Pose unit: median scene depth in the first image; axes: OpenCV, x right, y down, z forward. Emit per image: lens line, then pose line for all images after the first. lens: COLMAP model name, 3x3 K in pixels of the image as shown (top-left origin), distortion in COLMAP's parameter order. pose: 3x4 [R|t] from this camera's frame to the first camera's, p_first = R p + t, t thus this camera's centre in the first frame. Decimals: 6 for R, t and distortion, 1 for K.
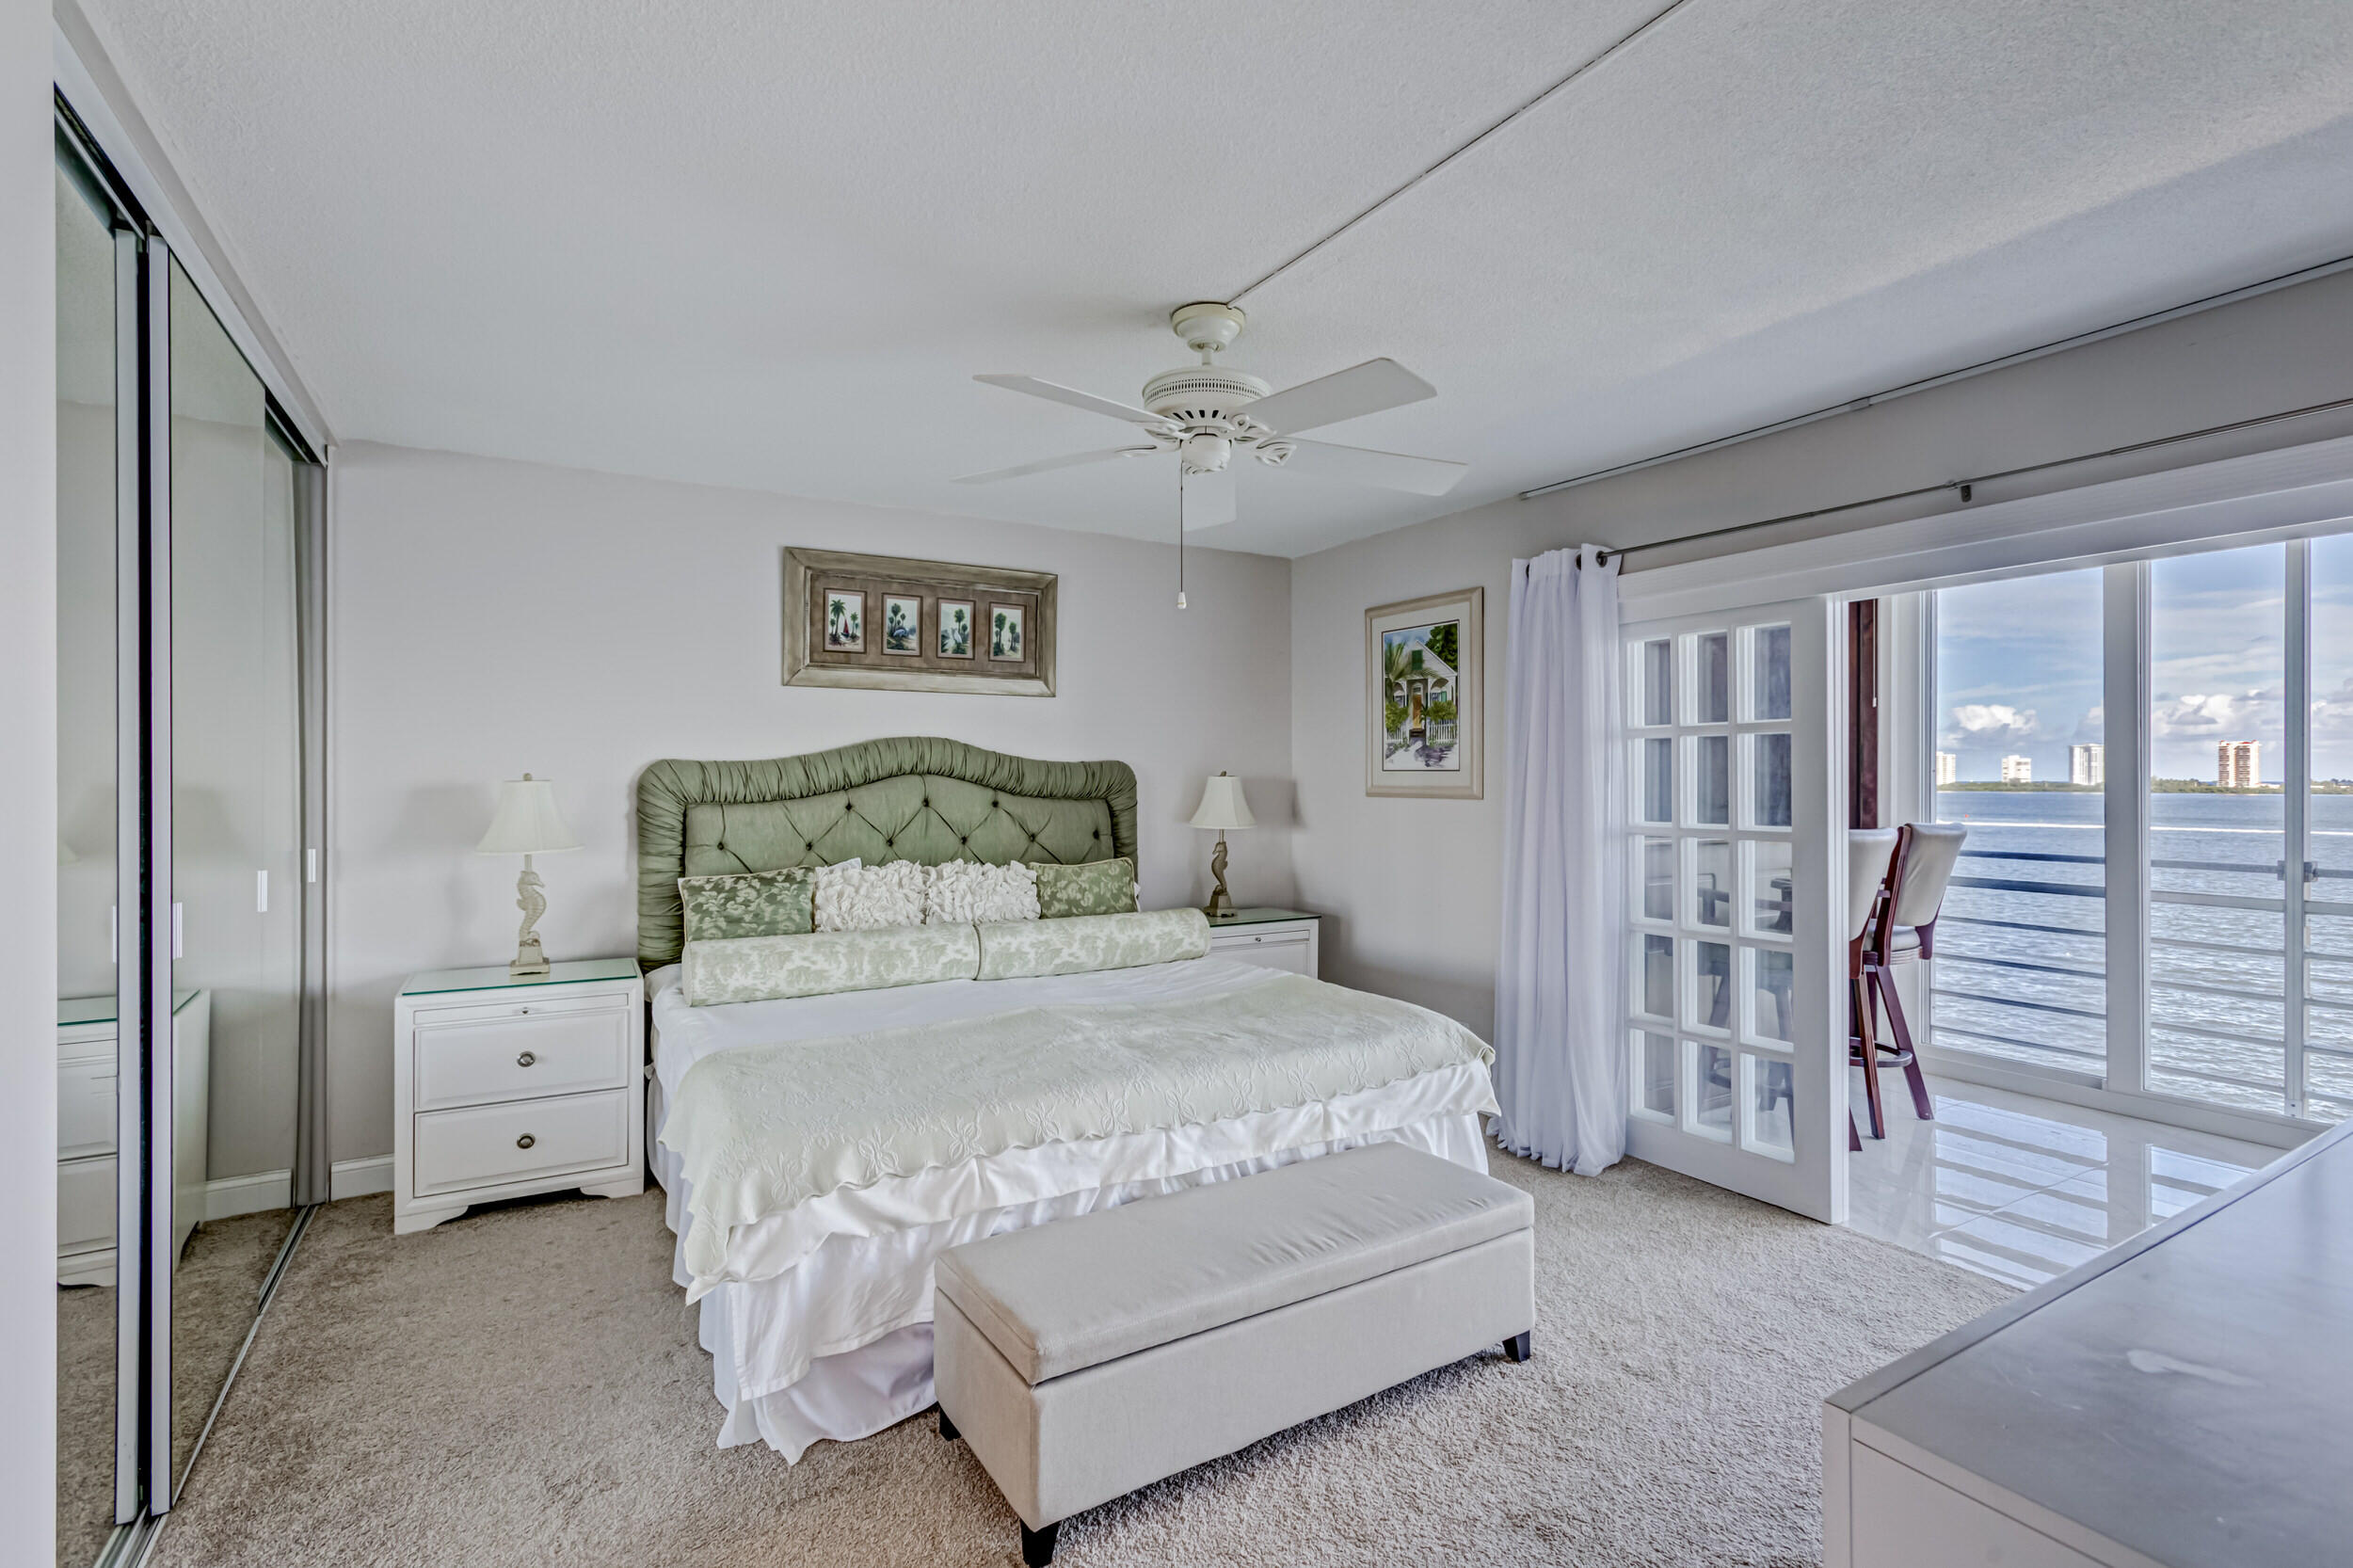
lens RADIAL K [[1064.6, 0, 1153.8], [0, 1064.6, 796.5], [0, 0, 1]] dist [-0.012304, 0.011404]
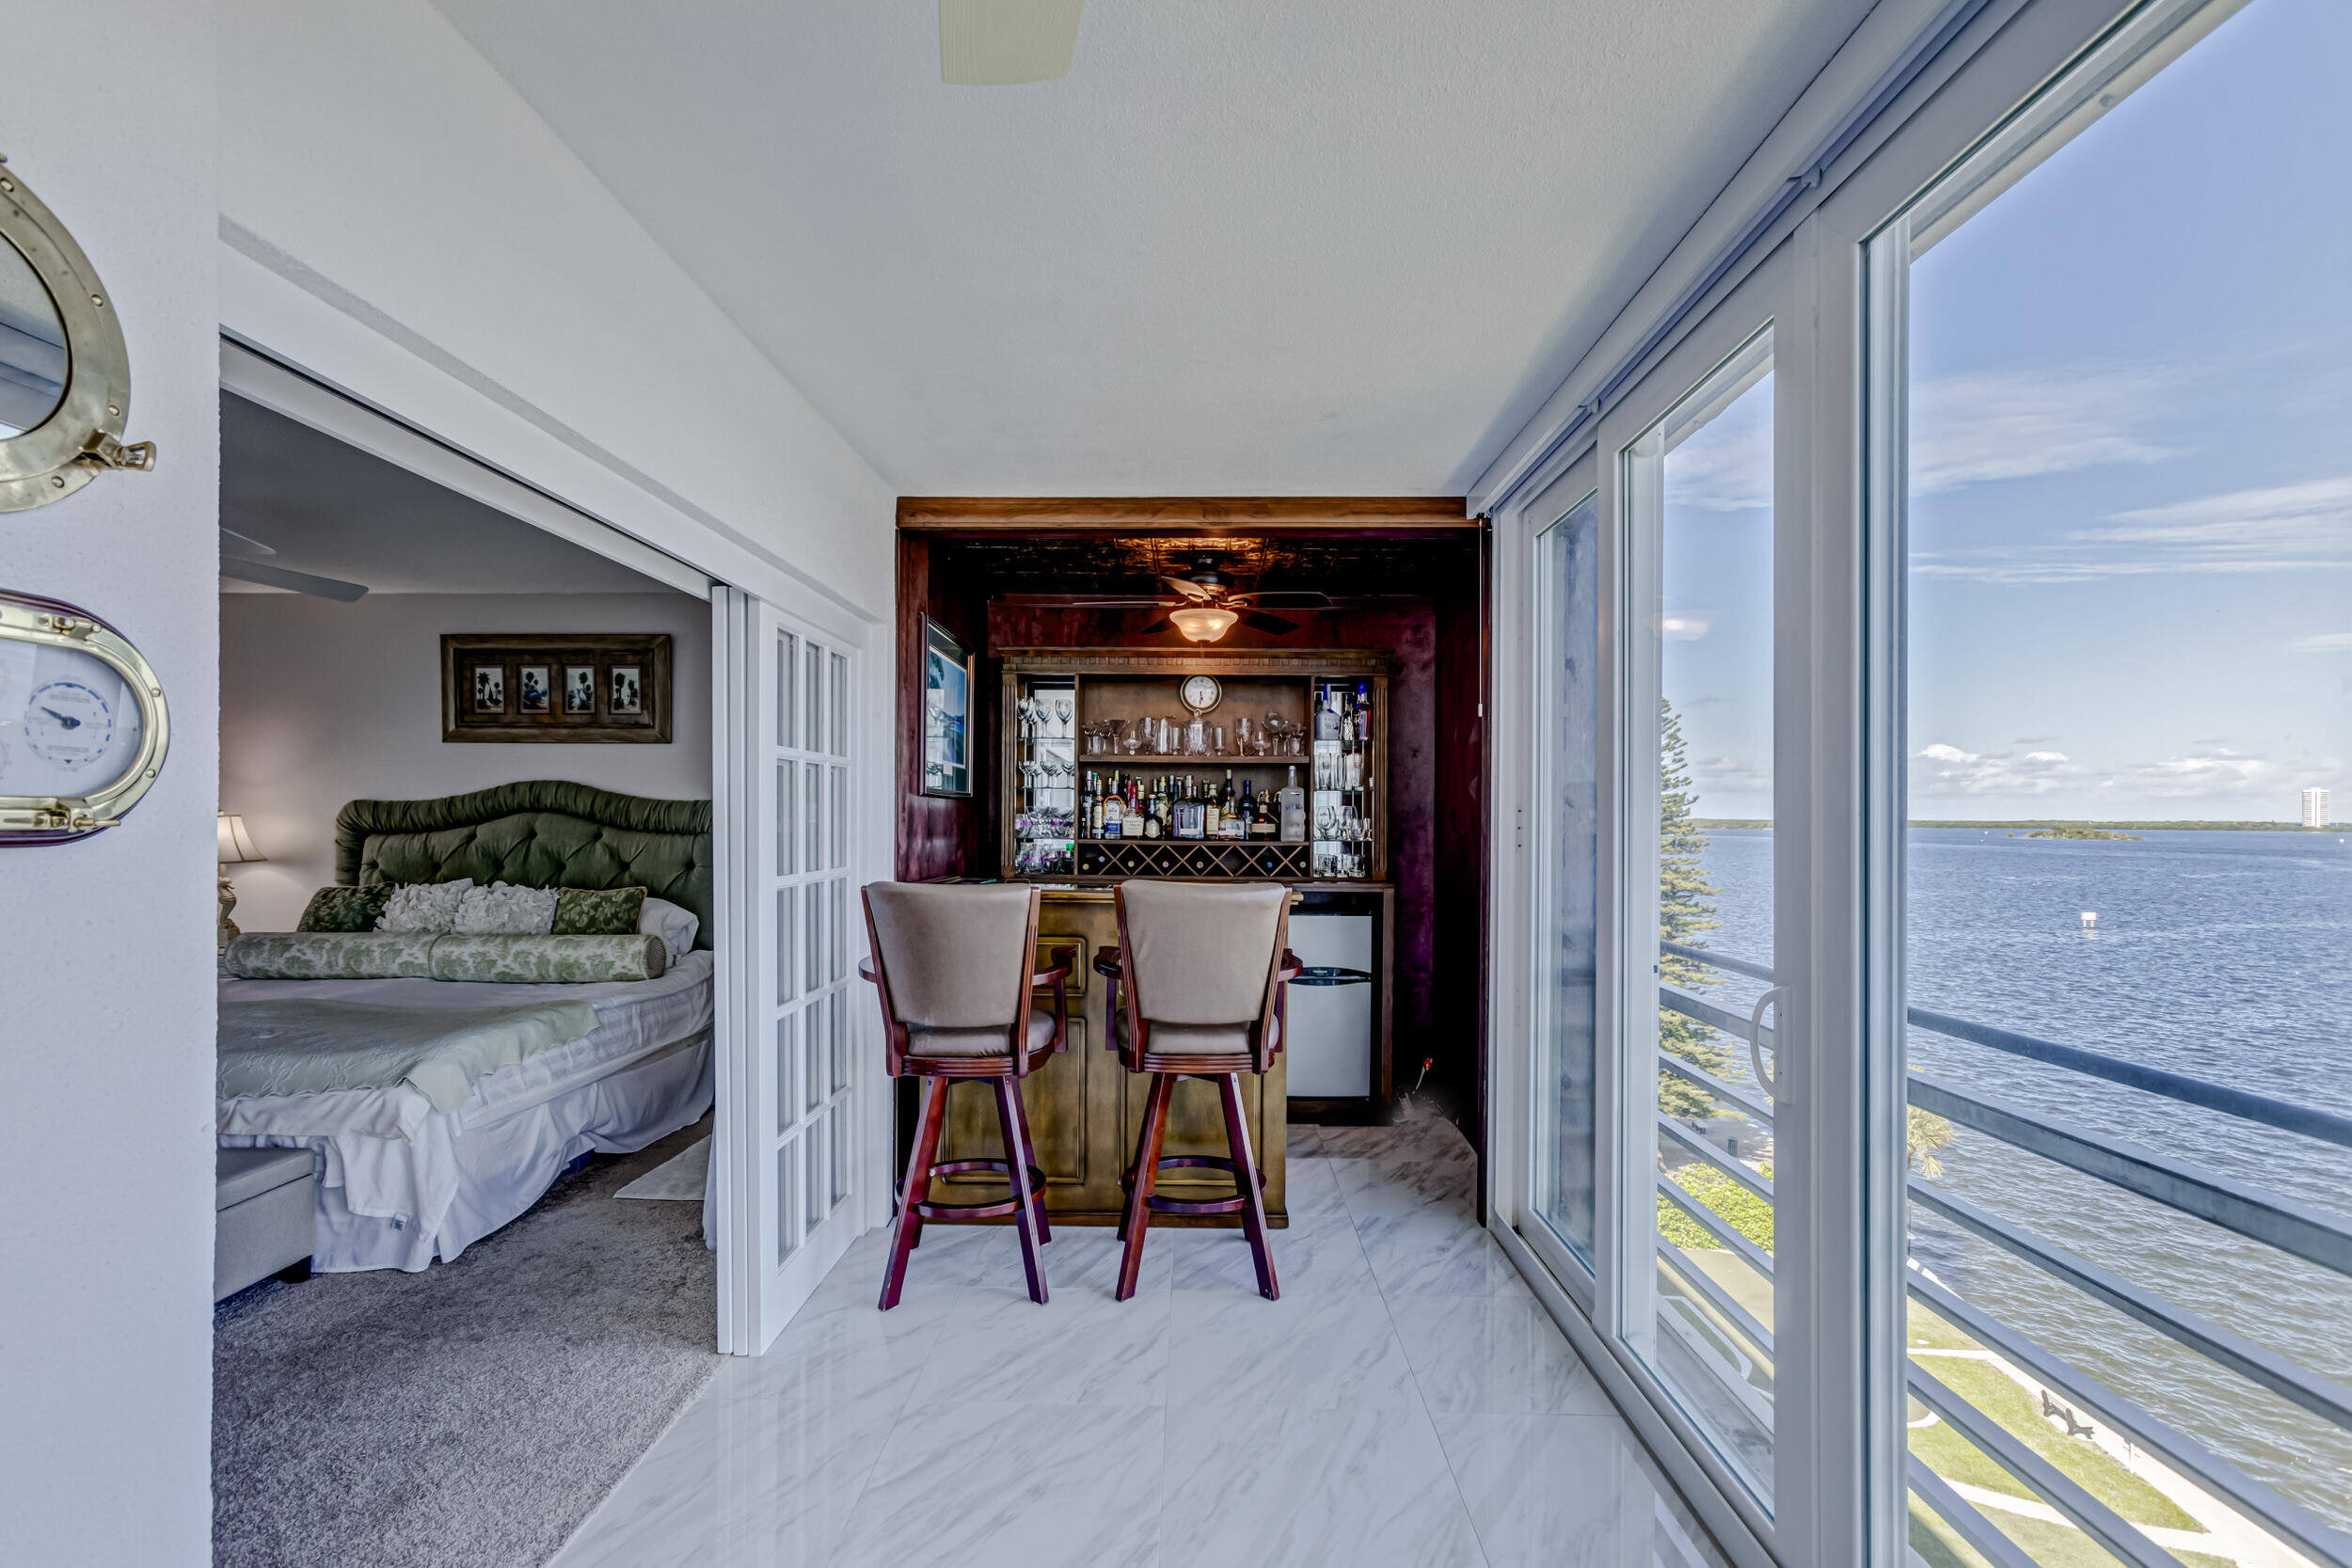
lens RADIAL K [[1064.1, 0, 1164.8], [0, 1064.1, 814.5], [0, 0, 1]] dist [-0.012304, 0.011404]
pose [[0.852184, 0.002866, -0.523234, 1.022967], [-0.012738, 0.999802, -0.015270, -0.007769], [0.523087, 0.019678, 0.852052, 0.345648]]
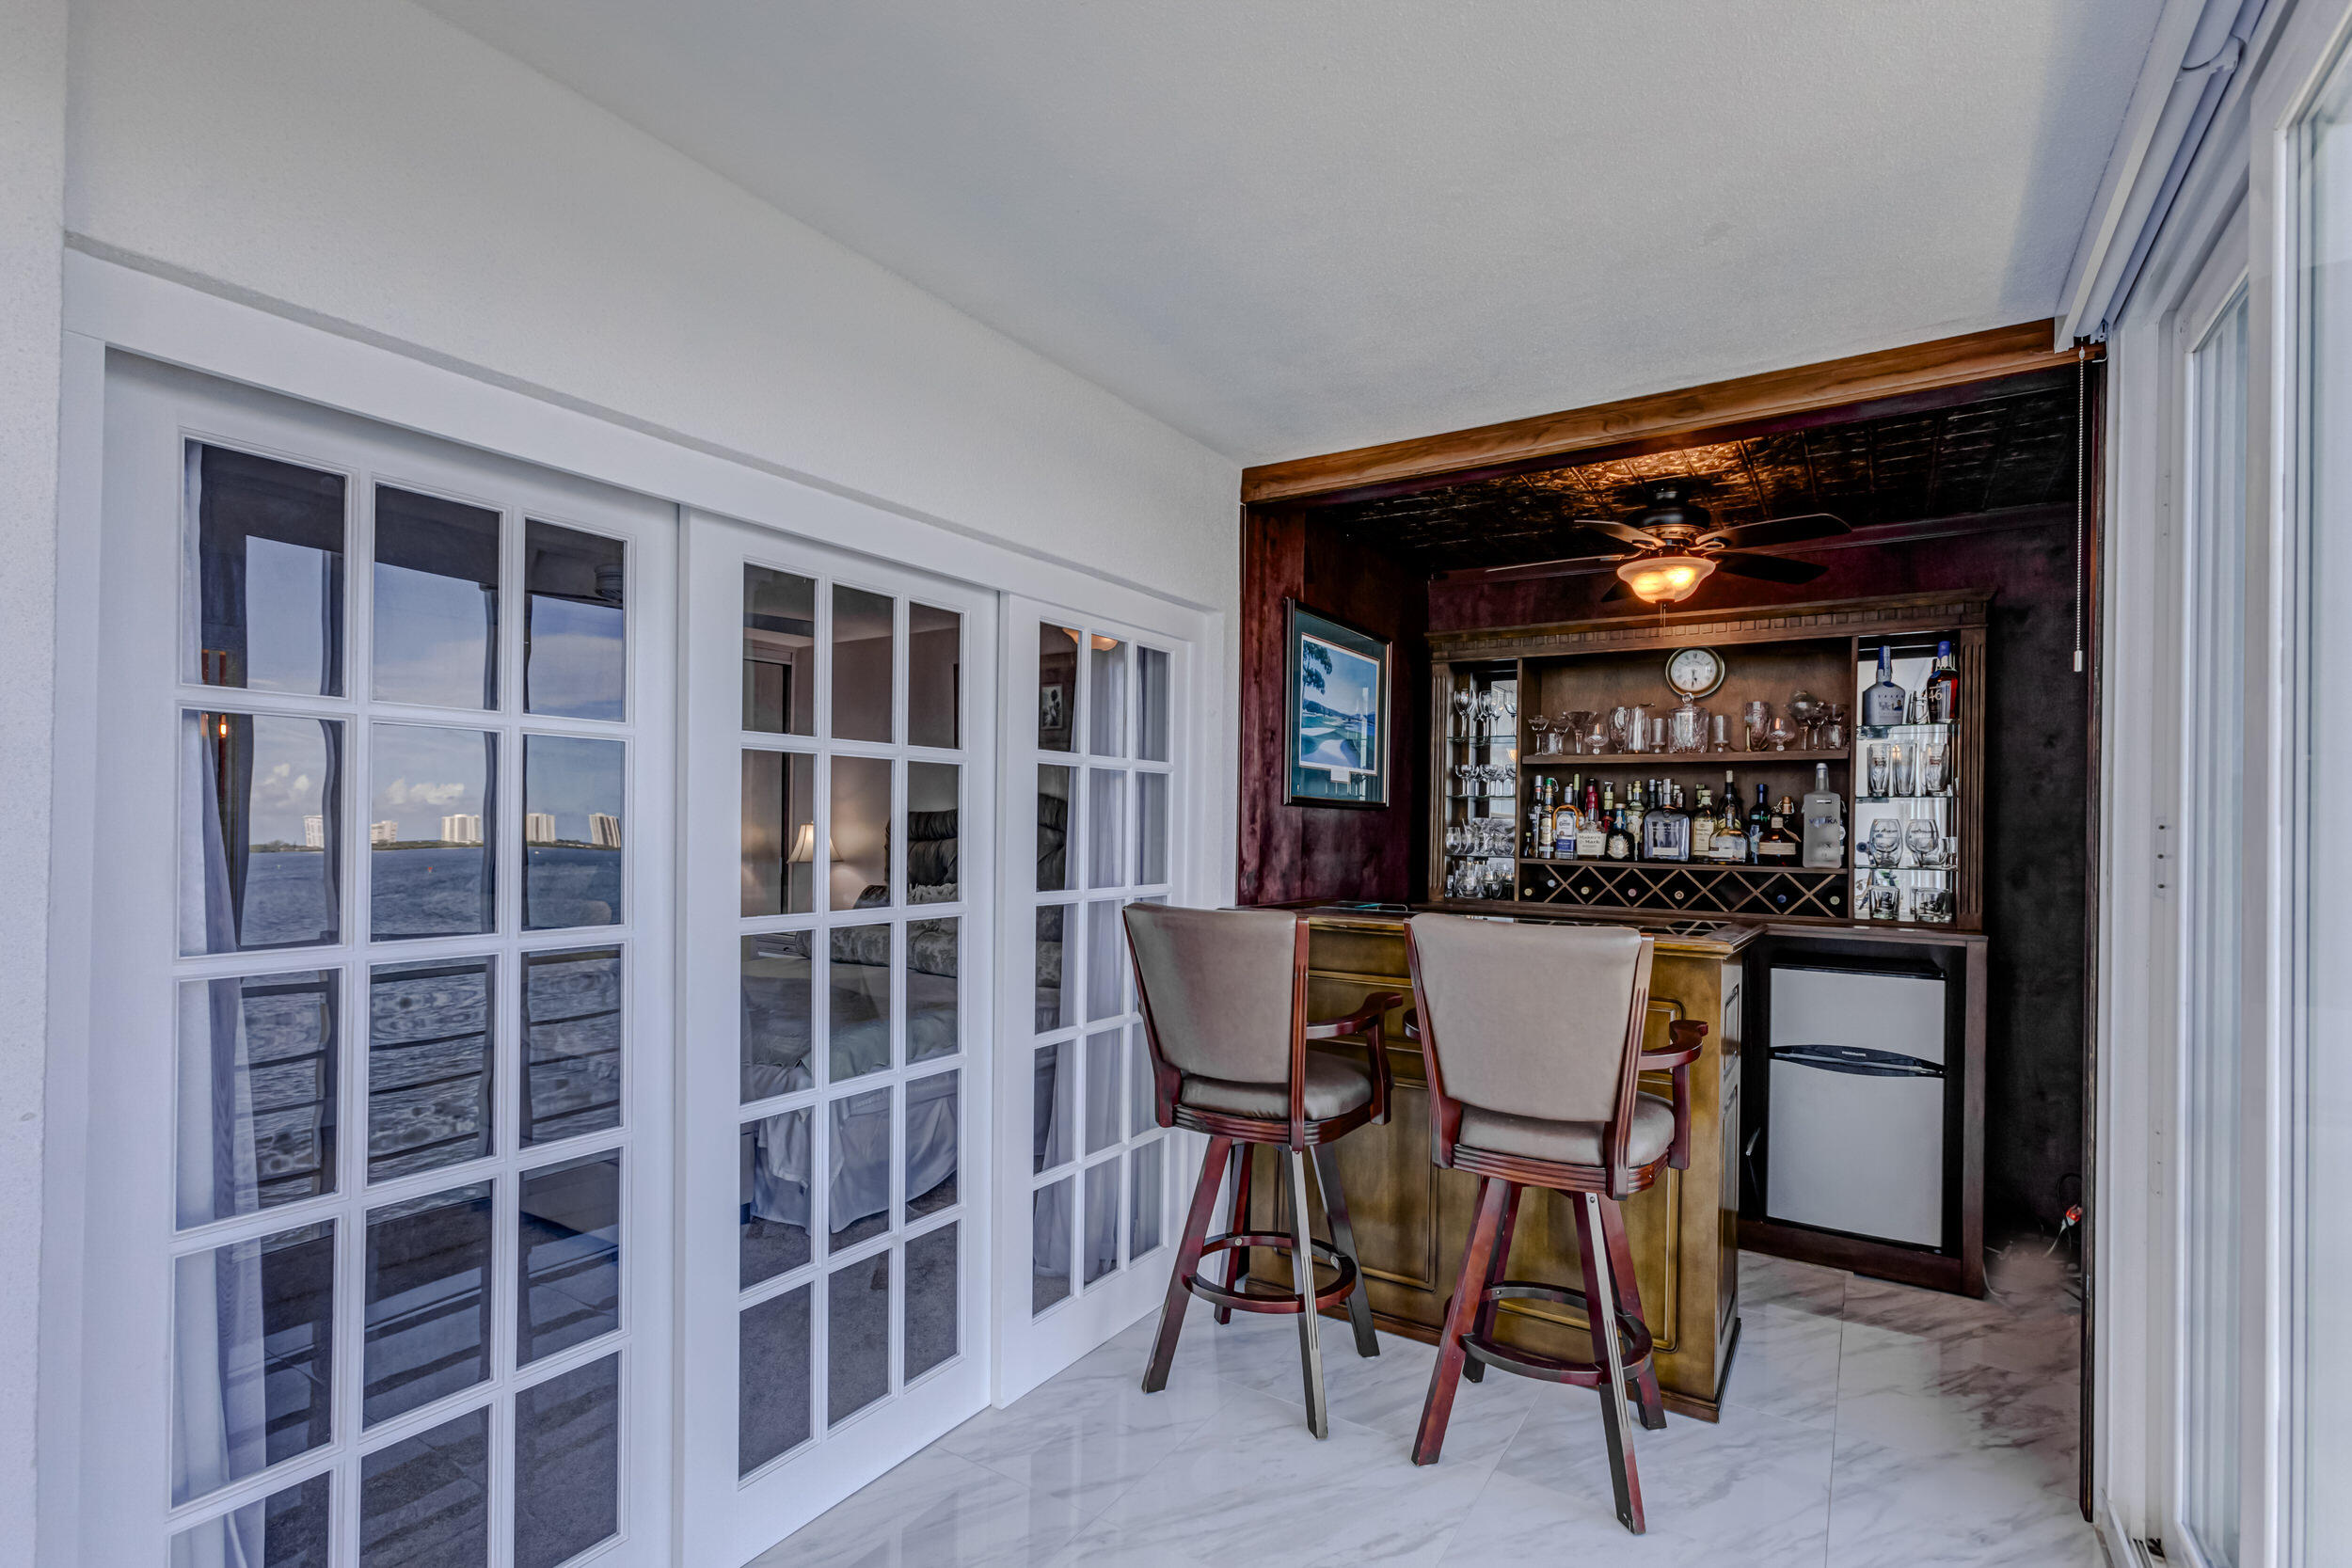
lens RADIAL K [[1064.1, 0, 1194.2], [0, 1064.1, 819.0], [0, 0, 1]] dist [-0.012304, 0.011404]
pose [[0.454118, 0.003328, -0.890936, 1.055730], [-0.027985, 0.999553, -0.010531, -0.013679], [0.890502, 0.029715, 0.454008, 0.582876]]
